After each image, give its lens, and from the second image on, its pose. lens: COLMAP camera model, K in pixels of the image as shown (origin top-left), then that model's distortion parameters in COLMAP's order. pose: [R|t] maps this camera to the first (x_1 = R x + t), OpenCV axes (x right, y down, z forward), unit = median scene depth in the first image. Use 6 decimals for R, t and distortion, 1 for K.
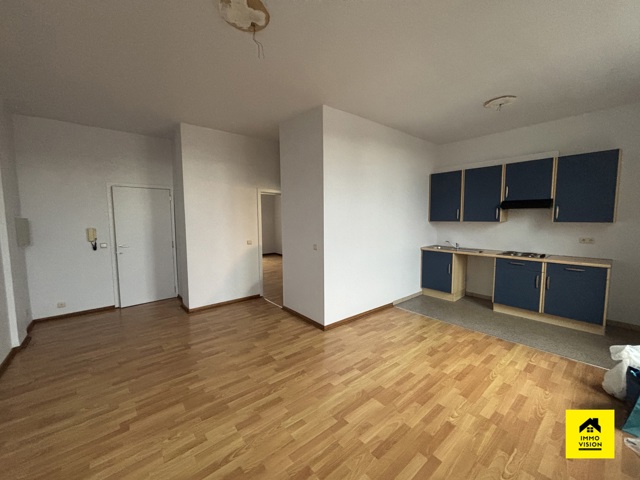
lens RADIAL K [[257.8, 0, 317.9], [0, 257.8, 239.7], [0, 0, 1]] dist [-0.000850, -0.000018]
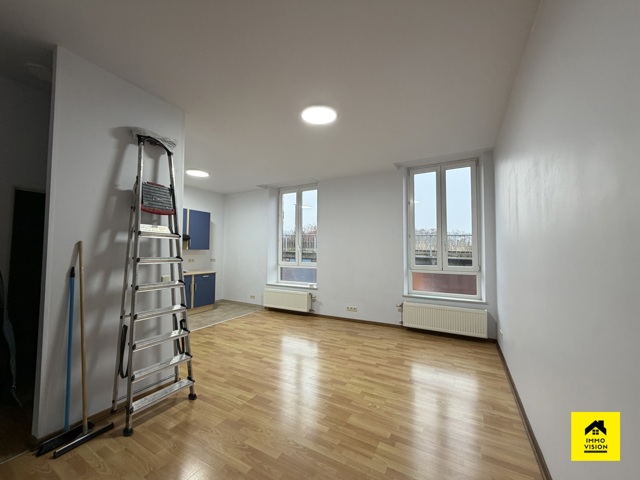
lens RADIAL K [[257.4, 0, 317.8], [0, 257.4, 241.6], [0, 0, 1]] dist [-0.004413, -0.000237]
pose [[-0.353736, 0.037914, 0.934577, -0.927342], [0.075609, 0.997067, -0.011831, -0.041112], [-0.932284, 0.066478, -0.355565, 0.903863]]
